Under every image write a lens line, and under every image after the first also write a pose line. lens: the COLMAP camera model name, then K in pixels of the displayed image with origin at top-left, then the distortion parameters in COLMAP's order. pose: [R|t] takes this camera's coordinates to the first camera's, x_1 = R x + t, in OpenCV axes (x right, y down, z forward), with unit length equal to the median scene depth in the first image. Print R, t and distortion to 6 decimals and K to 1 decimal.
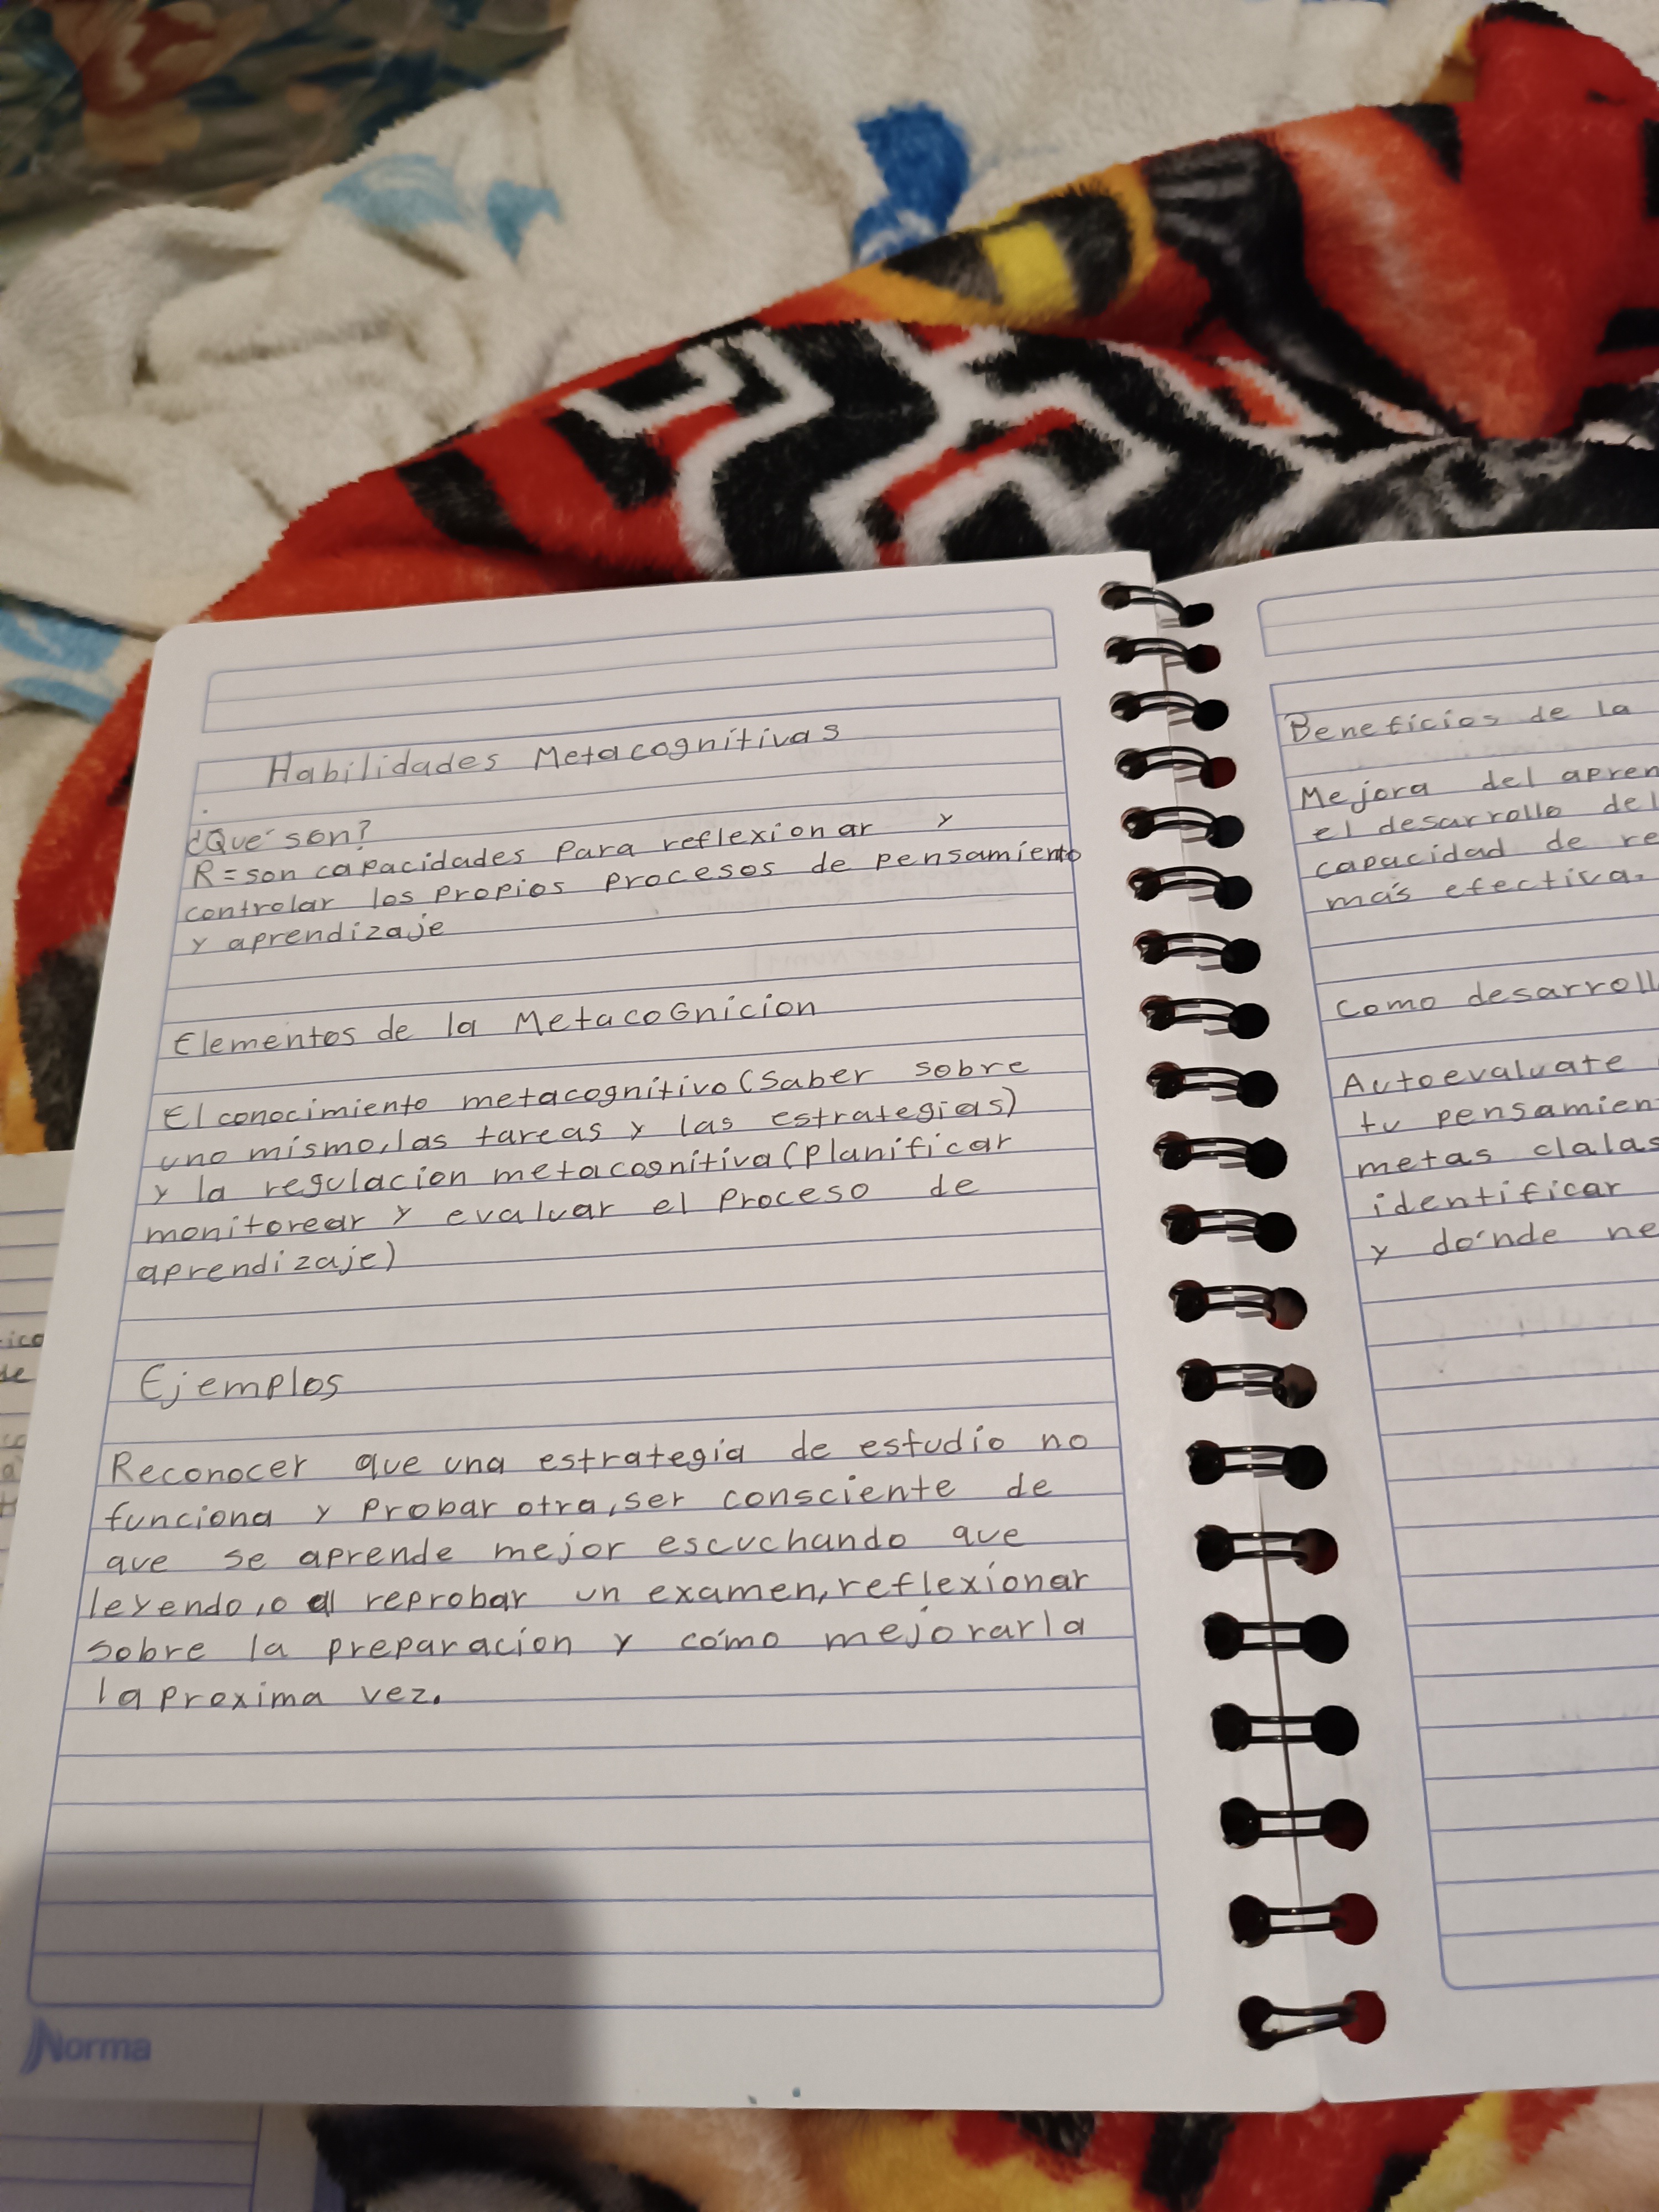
lens RADIAL K [[1668.6, 0, 827.6], [0, 1668.6, 1369.5], [0, 0, 1]] dist [-0.011612, -0.002451]
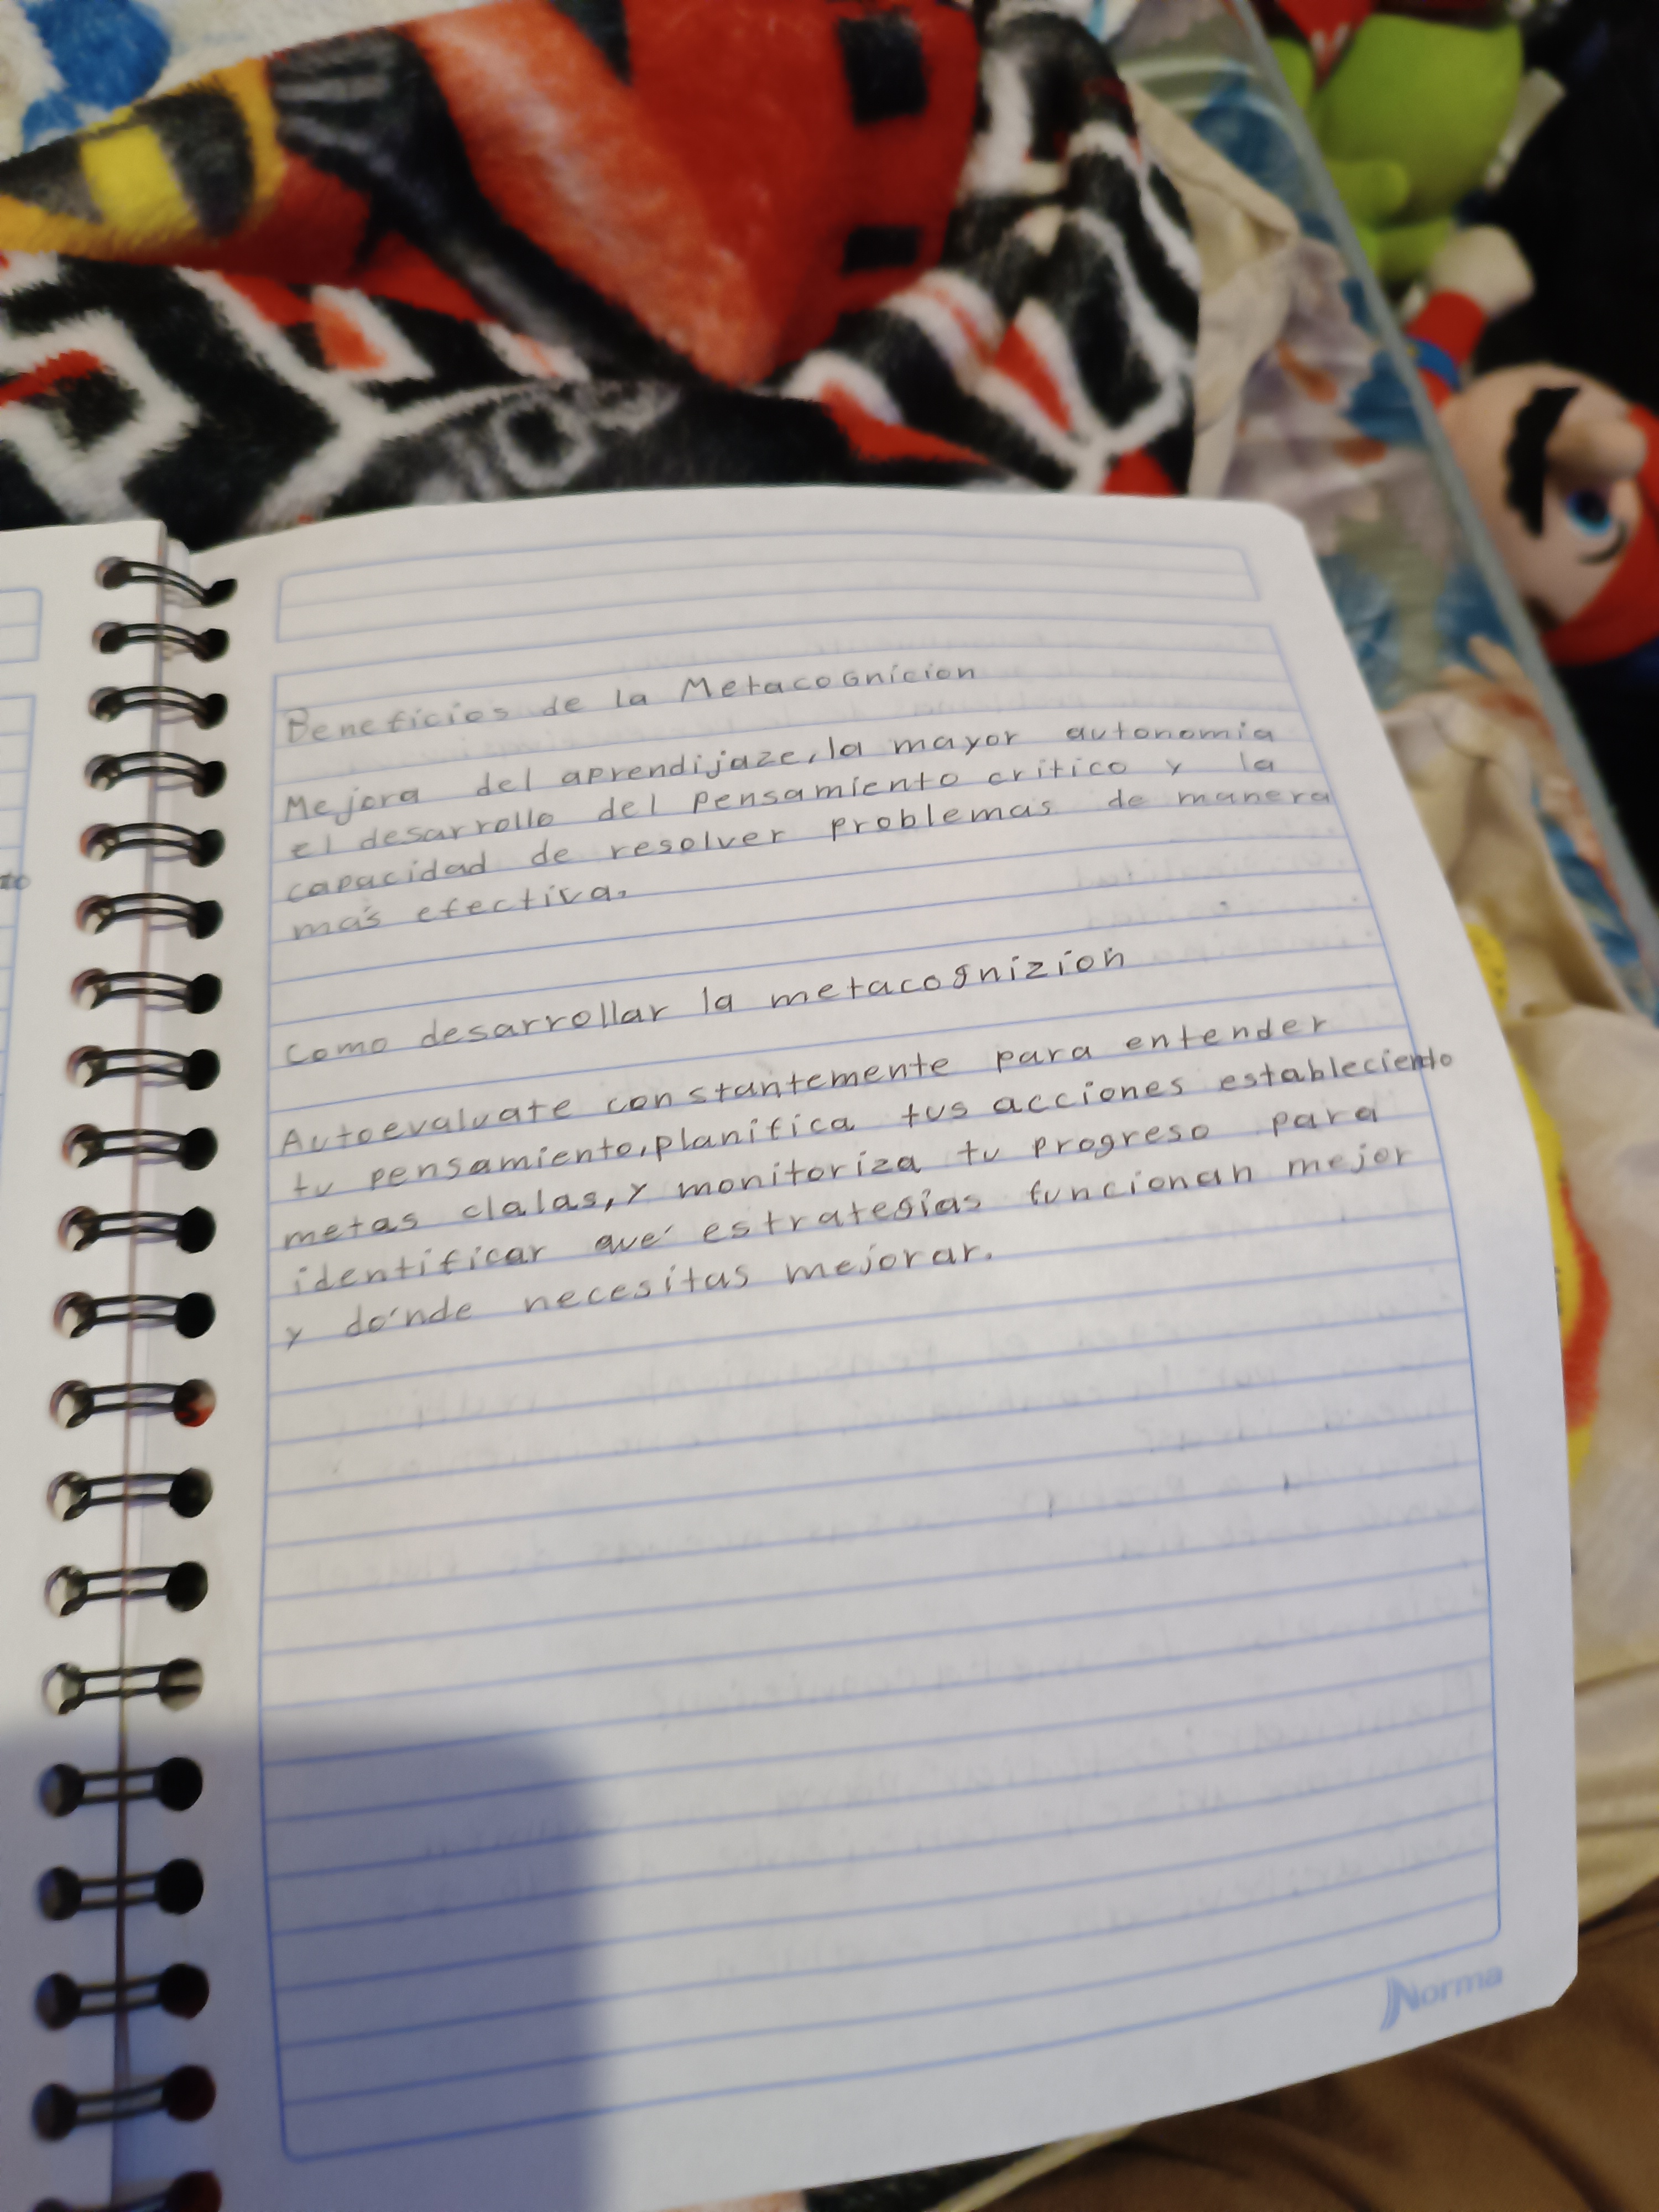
lens RADIAL K [[1668.6, 0, 827.6], [0, 1668.6, 1369.5], [0, 0, 1]] dist [-0.011612, -0.002451]
pose [[0.992299, -0.060333, 0.108177, 0.439216], [0.054417, 0.996900, 0.056831, -0.073932], [-0.111270, -0.050506, 0.992506, 0.060819]]
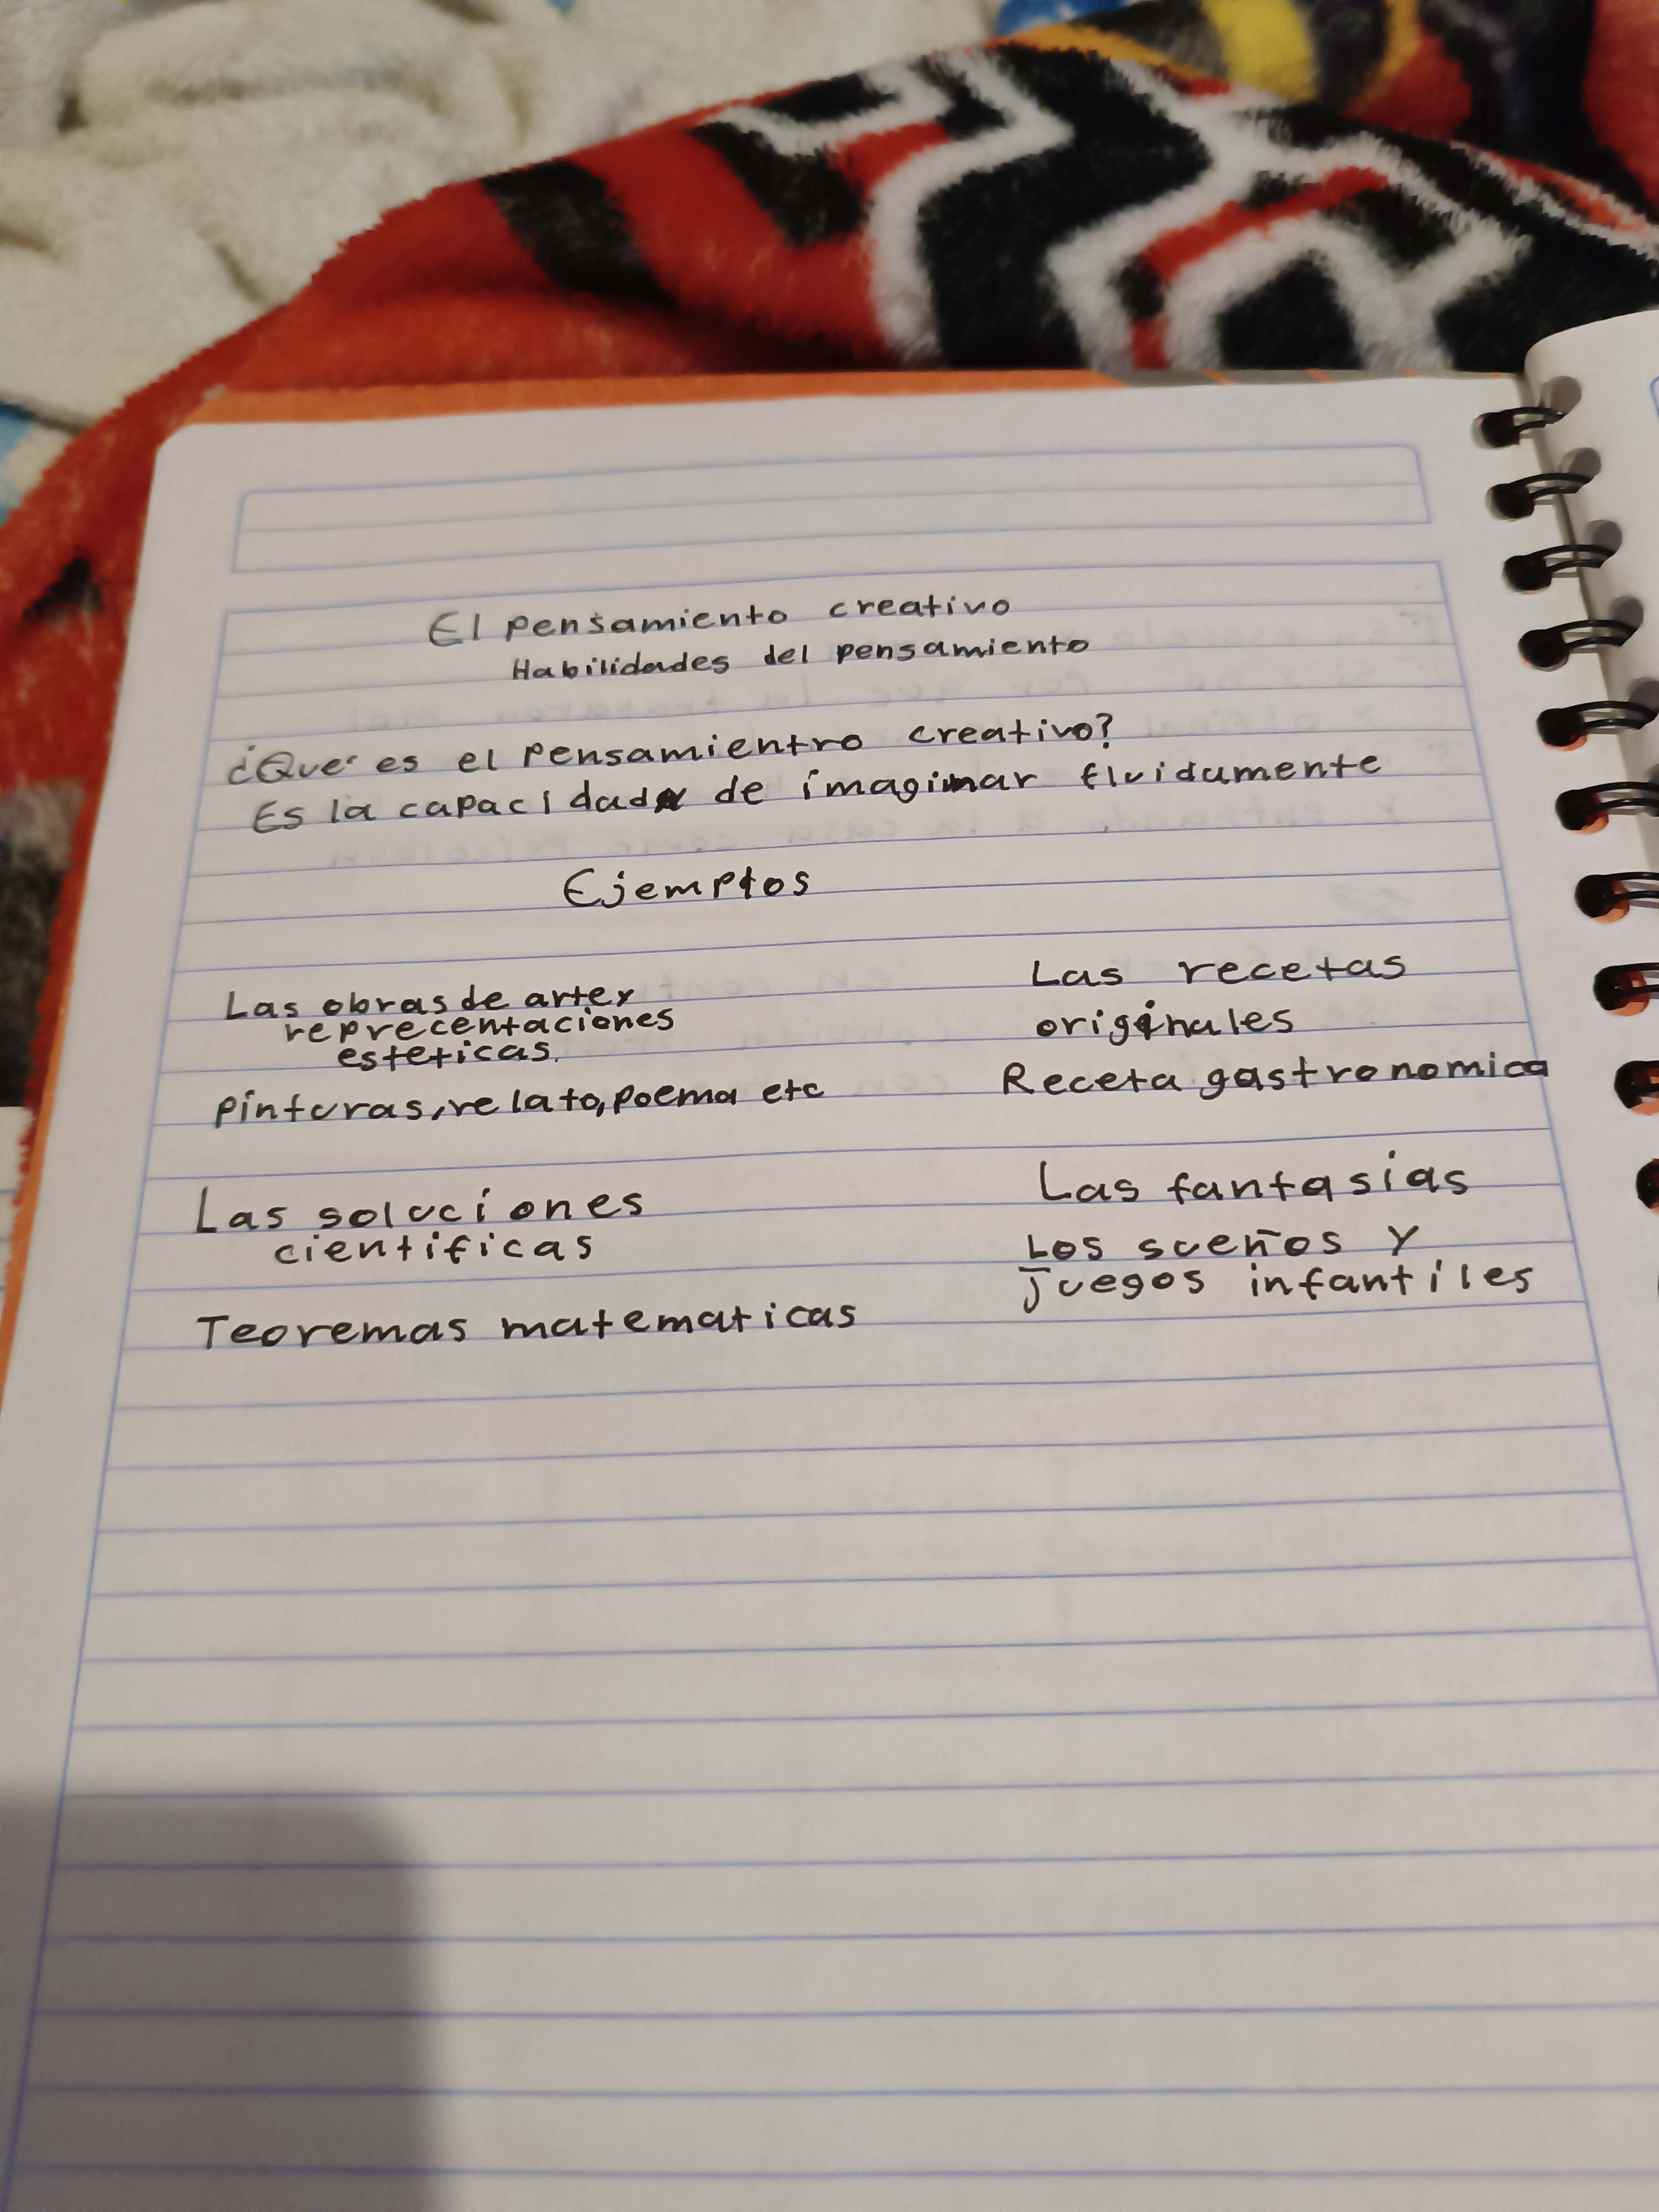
lens RADIAL K [[1668.6, 0, 827.6], [0, 1668.6, 1369.5], [0, 0, 1]] dist [-0.011612, -0.002451]
pose [[0.996107, 0.037509, 0.079773, -0.144244], [-0.035296, 0.998957, -0.028978, -0.023324], [-0.080776, 0.026050, 0.996392, 0.331749]]
